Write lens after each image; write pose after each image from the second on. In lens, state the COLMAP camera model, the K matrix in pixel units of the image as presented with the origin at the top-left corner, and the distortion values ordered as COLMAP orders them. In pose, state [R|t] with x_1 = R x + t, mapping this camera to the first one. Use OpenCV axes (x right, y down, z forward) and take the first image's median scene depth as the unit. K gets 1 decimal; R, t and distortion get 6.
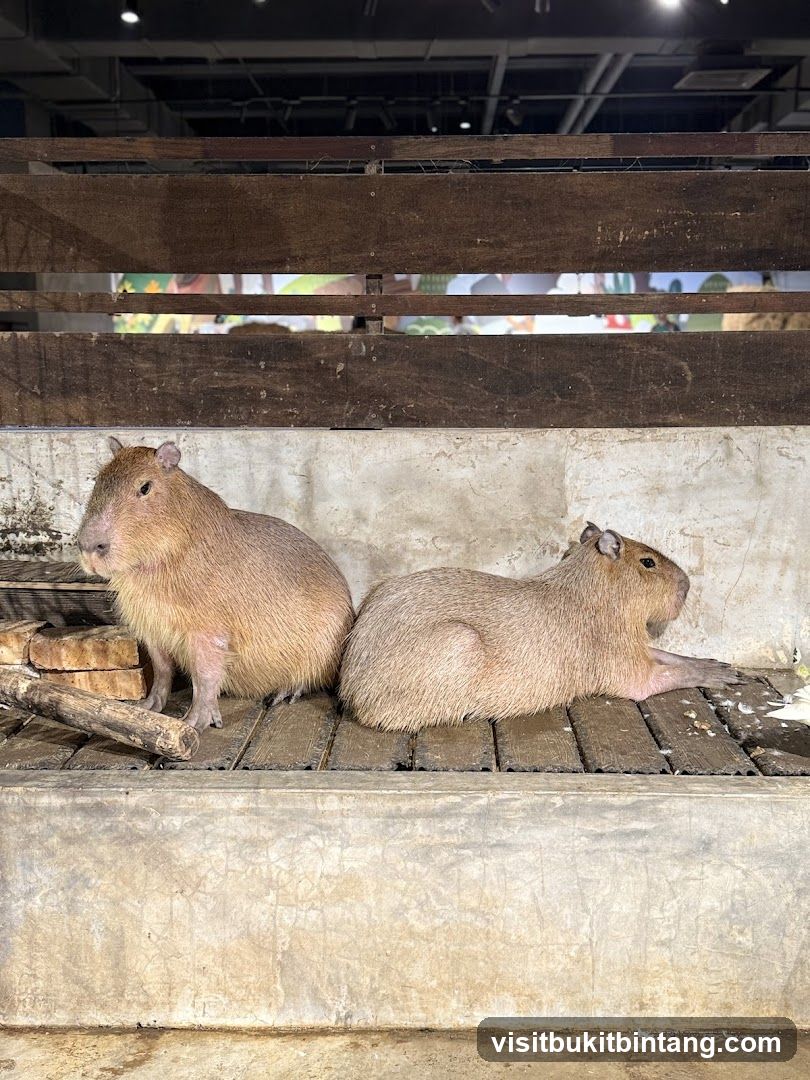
lens RADIAL K [[1164.8, 0, 405.6], [0, 1164.8, 543.9], [0, 0, 1]] dist [0.045428, 0.000000]
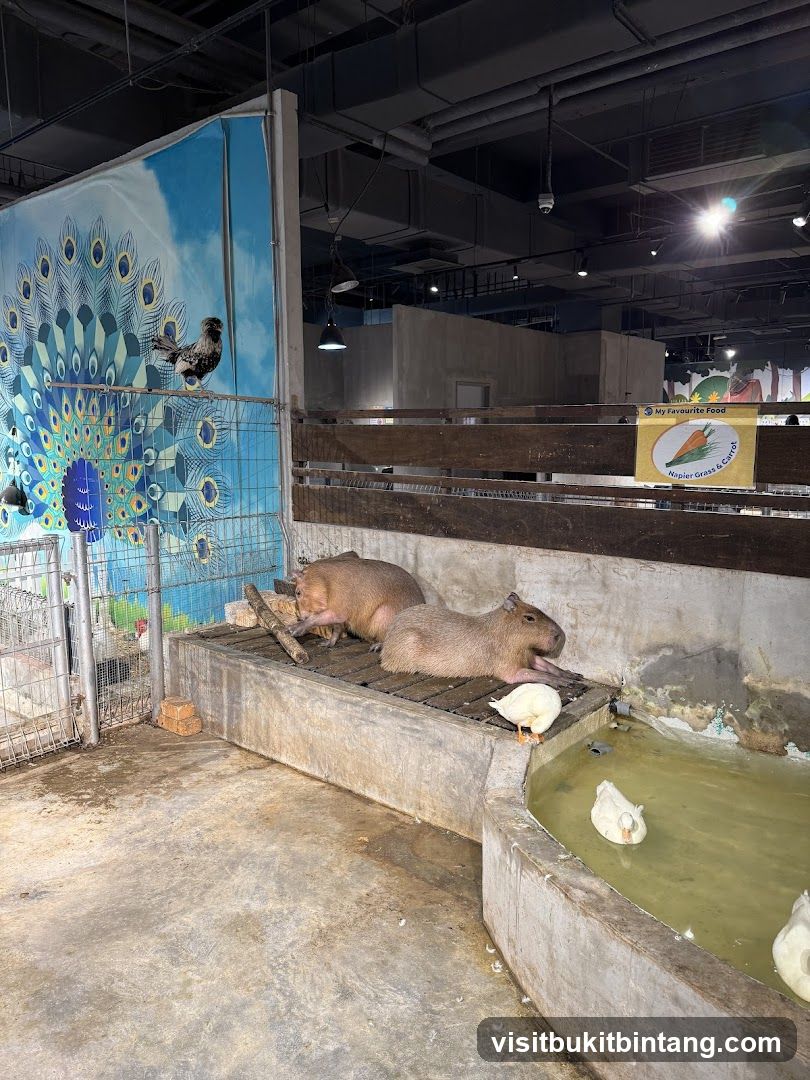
lens RADIAL K [[761.7, 0, 404.9], [0, 761.7, 535.8], [0, 0, 1]] dist [0.055399, 0.001161]
pose [[0.790643, 0.092362, -0.605271, 0.805060], [-0.104468, 0.994411, 0.015280, -0.119287], [0.603299, 0.051151, 0.795873, -0.181194]]
